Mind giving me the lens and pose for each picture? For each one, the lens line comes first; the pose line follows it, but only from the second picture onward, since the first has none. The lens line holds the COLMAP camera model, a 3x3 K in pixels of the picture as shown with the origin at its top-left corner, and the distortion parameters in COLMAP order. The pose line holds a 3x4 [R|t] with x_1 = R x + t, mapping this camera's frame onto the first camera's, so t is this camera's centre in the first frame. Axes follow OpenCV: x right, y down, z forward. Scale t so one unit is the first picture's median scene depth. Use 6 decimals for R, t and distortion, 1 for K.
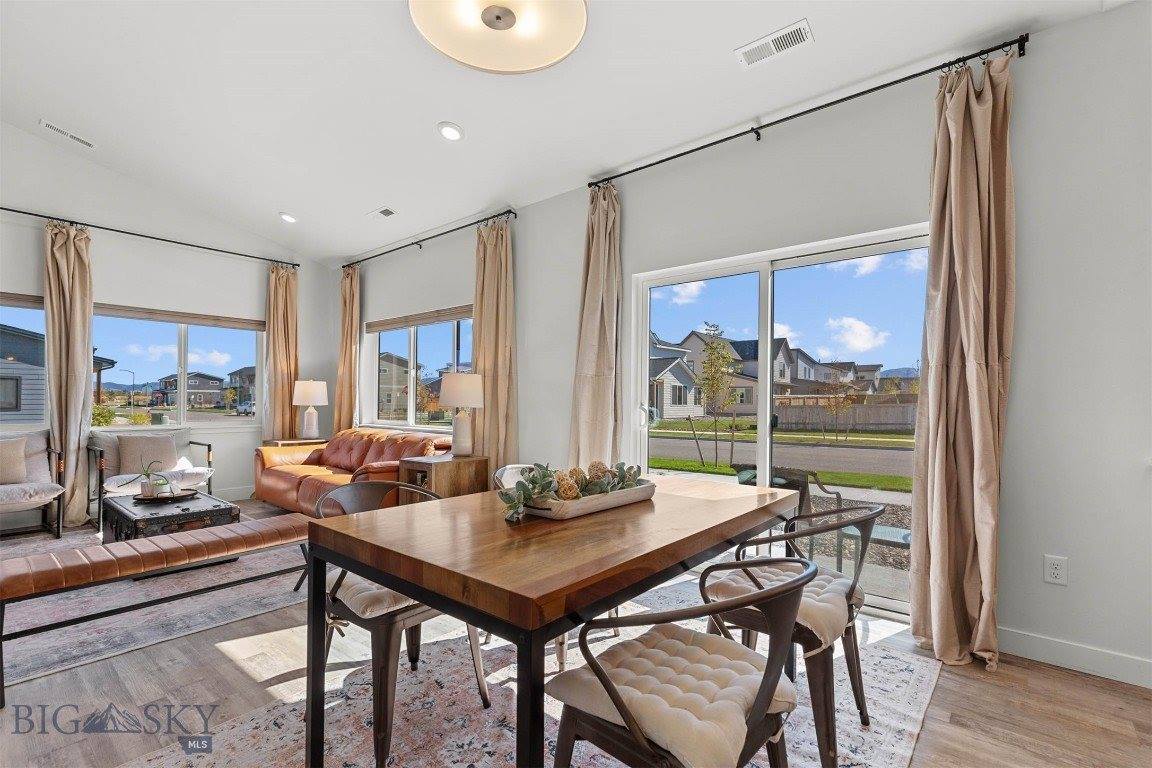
lens RADIAL K [[522.4, 0, 576.0], [0, 522.4, 397.6], [0, 0, 1]] dist [0.008855, -0.000803]
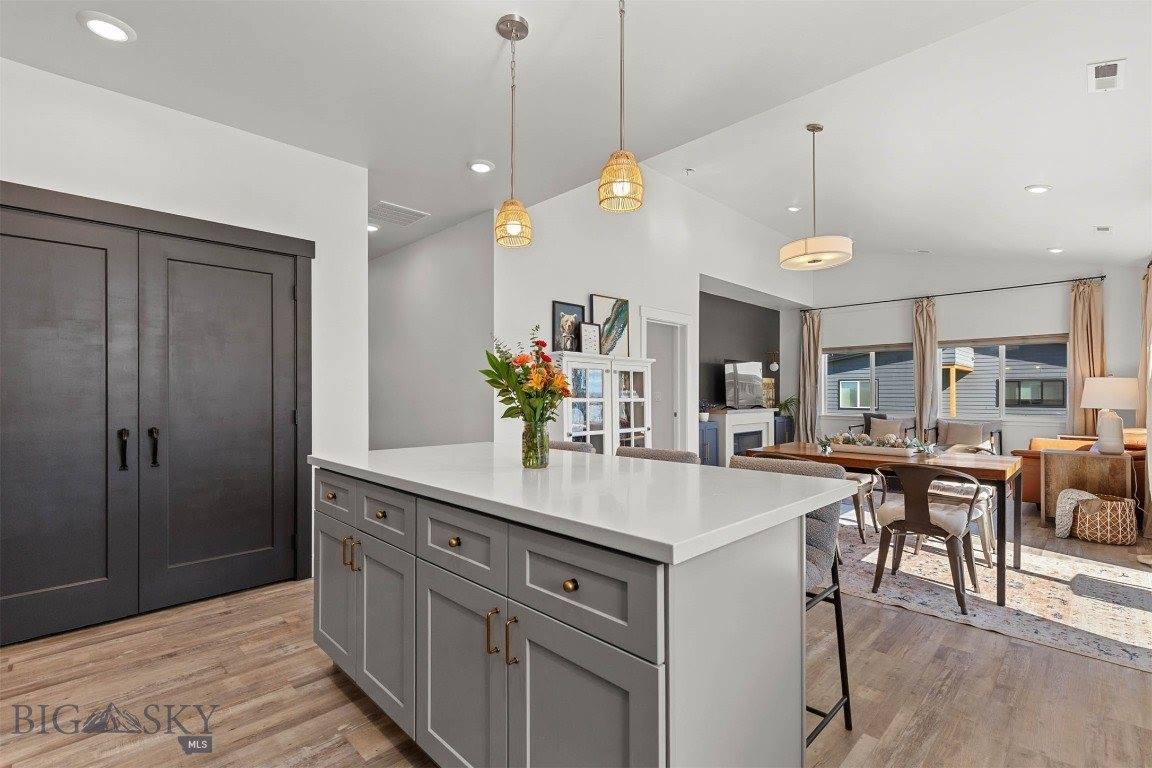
lens RADIAL K [[522.4, 0, 577.8], [0, 522.4, 393.1], [0, 0, 1]] dist [0.008855, -0.000803]
pose [[-0.079521, -0.009271, -0.996790, 0.665178], [0.005528, 0.999937, -0.009742, -0.006271], [0.996818, -0.006285, -0.079464, -0.002068]]
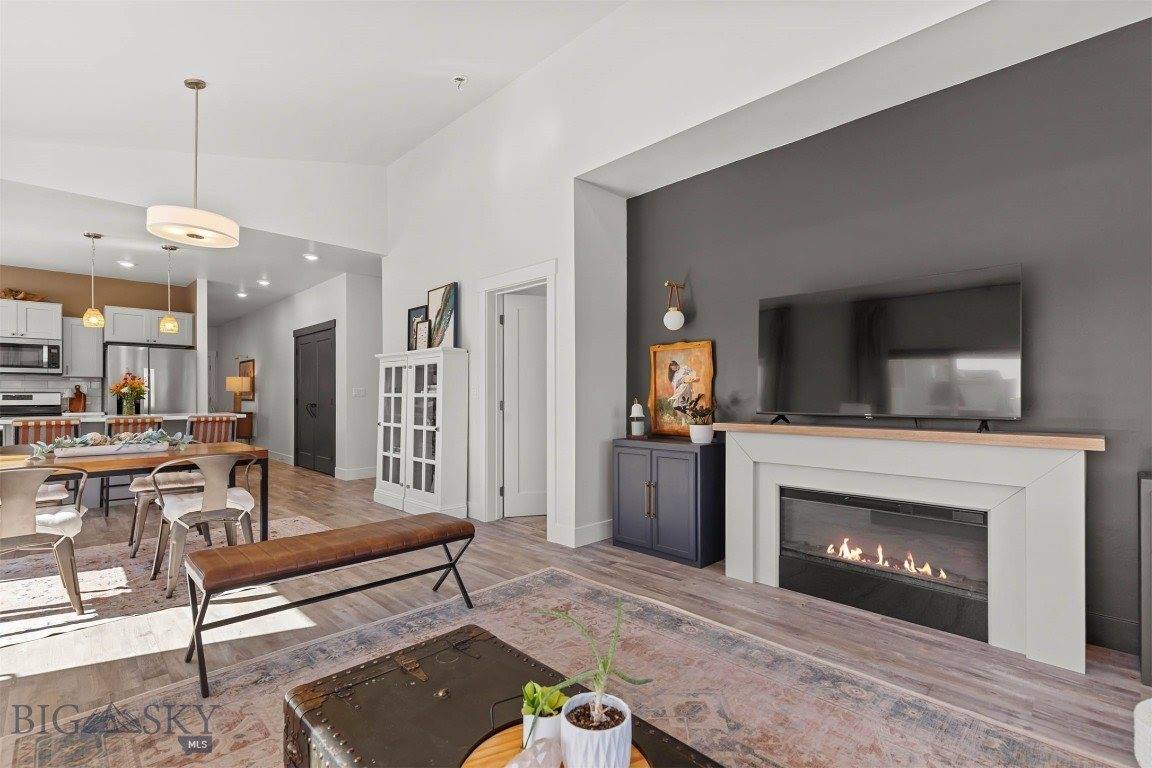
lens RADIAL K [[522.4, 0, 578.0], [0, 522.4, 393.2], [0, 0, 1]] dist [0.008855, -0.000803]
pose [[-0.996241, -0.002747, 0.086585, -0.529378], [-0.003432, 0.999964, -0.007759, 0.000198], [-0.086561, -0.008027, -0.996214, 0.814267]]
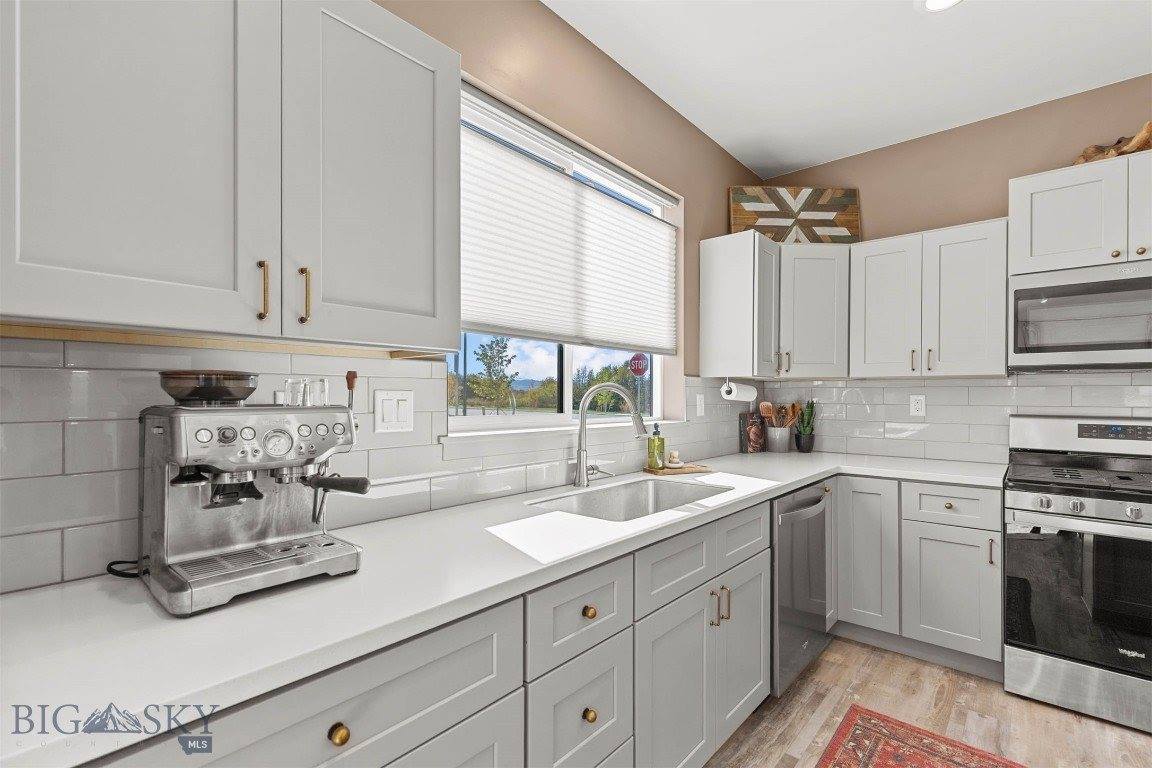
lens RADIAL K [[522.4, 0, 574.5], [0, 522.4, 396.3], [0, 0, 1]] dist [0.008855, -0.000803]
pose [[0.018467, -0.009365, 0.999786, 0.312674], [-0.009668, 0.999908, 0.009544, -0.022745], [-0.999783, -0.009843, 0.018375, 0.232203]]
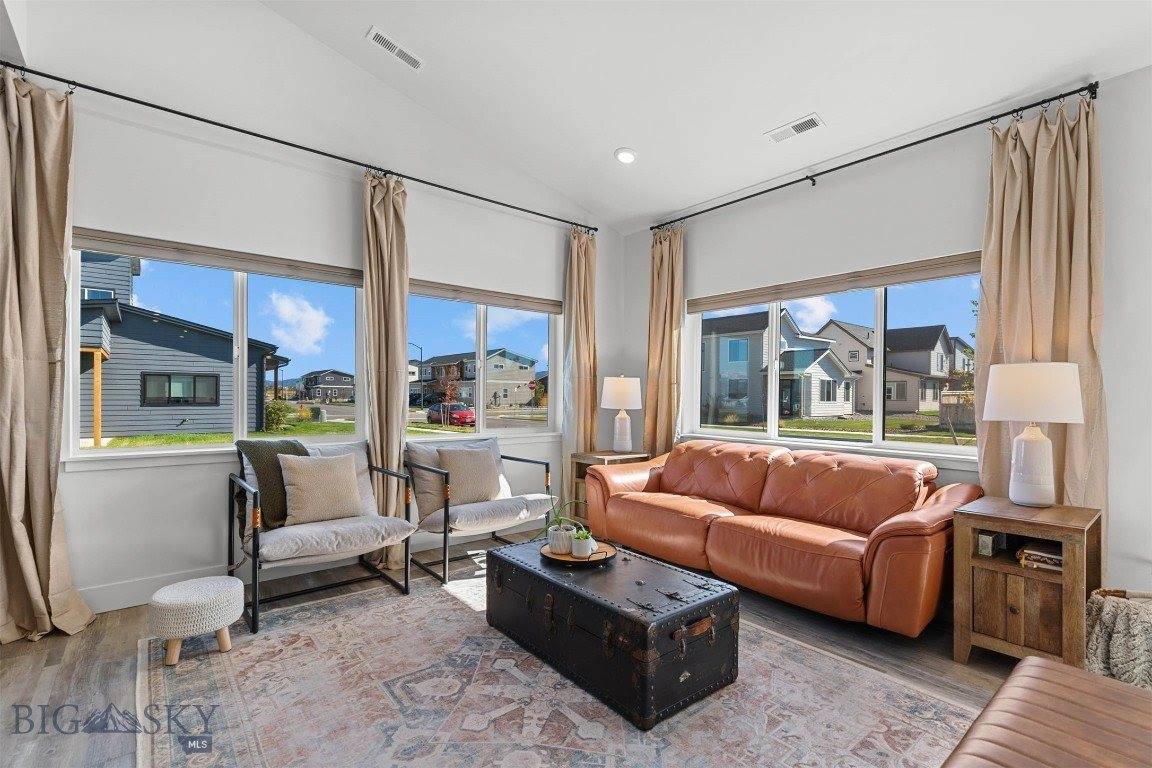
lens RADIAL K [[522.4, 0, 575.3], [0, 522.4, 398.9], [0, 0, 1]] dist [0.008855, -0.000803]
pose [[0.983233, 0.002889, -0.182332, -0.432290], [-0.000649, 0.999924, 0.012345, -0.009218], [0.182354, -0.012020, 0.983160, 0.231184]]
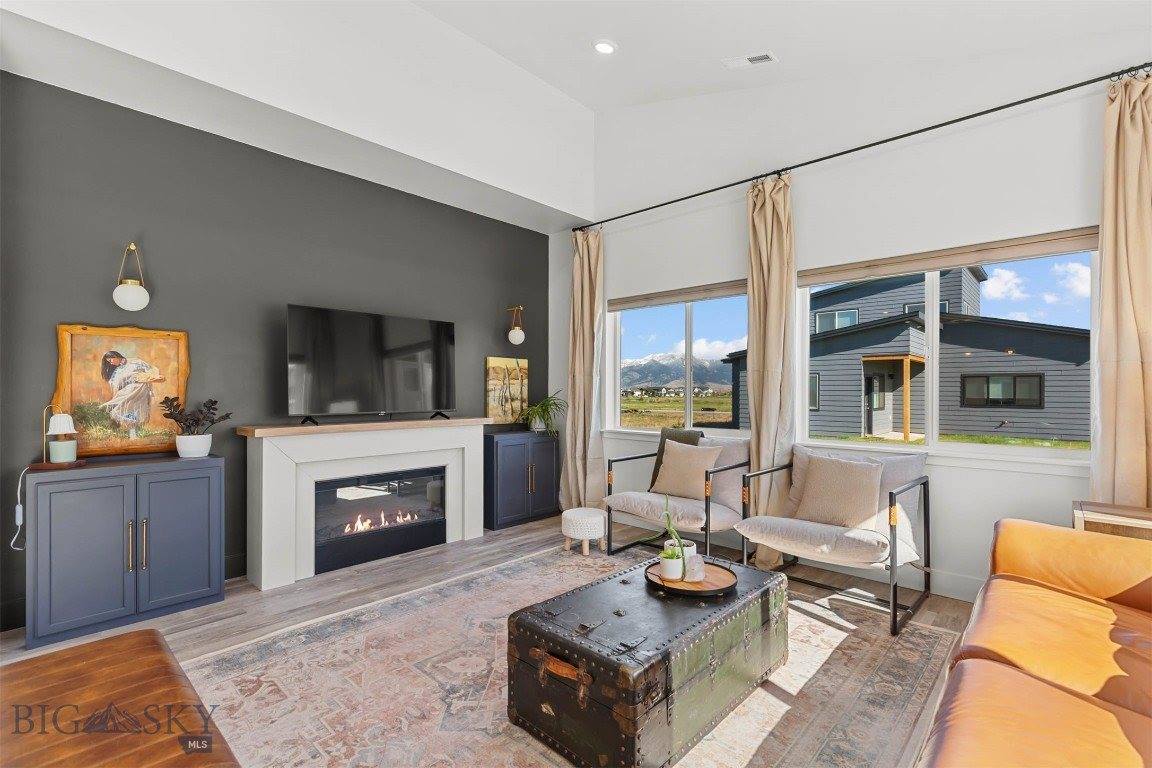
lens RADIAL K [[522.4, 0, 573.0], [0, 522.4, 389.3], [0, 0, 1]] dist [0.008855, -0.000803]
pose [[-0.052783, -0.010412, -0.998552, -0.137353], [0.001968, 0.999943, -0.010531, -0.006051], [0.998604, -0.002521, -0.052759, 0.588269]]
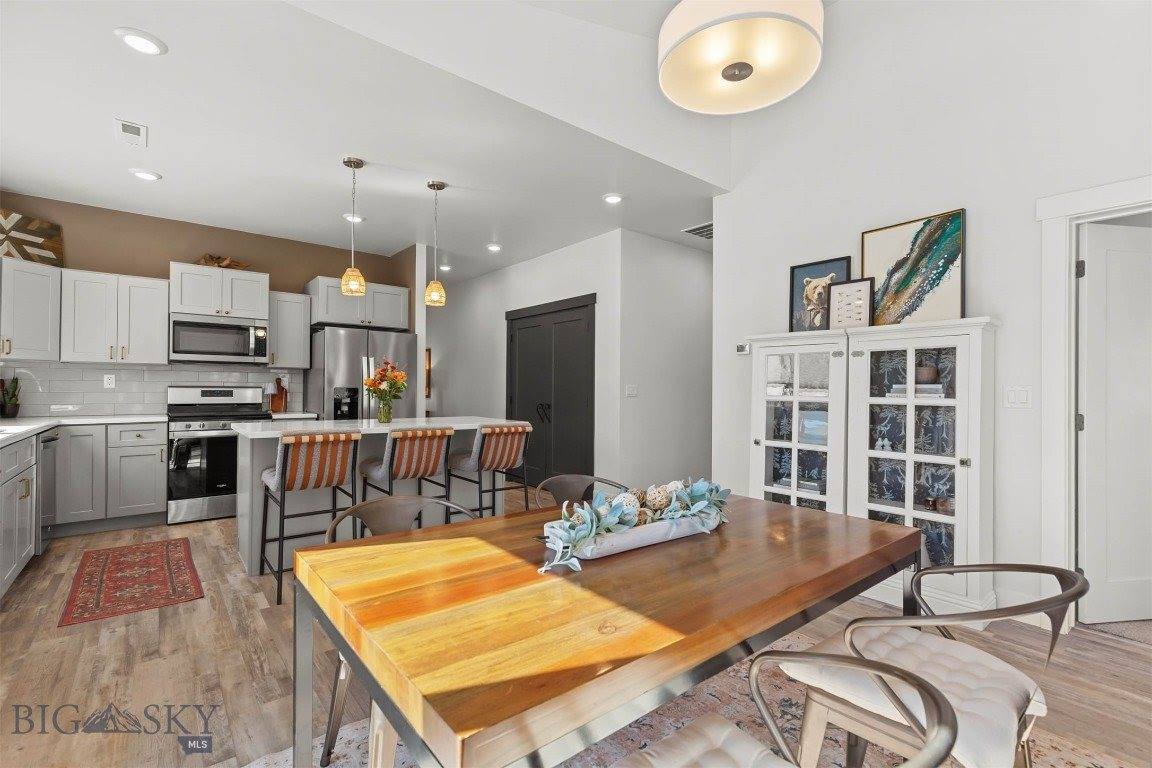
lens RADIAL K [[522.4, 0, 578.8], [0, 522.4, 385.3], [0, 0, 1]] dist [0.008855, -0.000803]
pose [[-0.982398, -0.011963, 0.186416, -0.010323], [-0.014607, 0.999811, -0.012818, -0.006604], [-0.186227, -0.015315, -0.982387, 0.550368]]
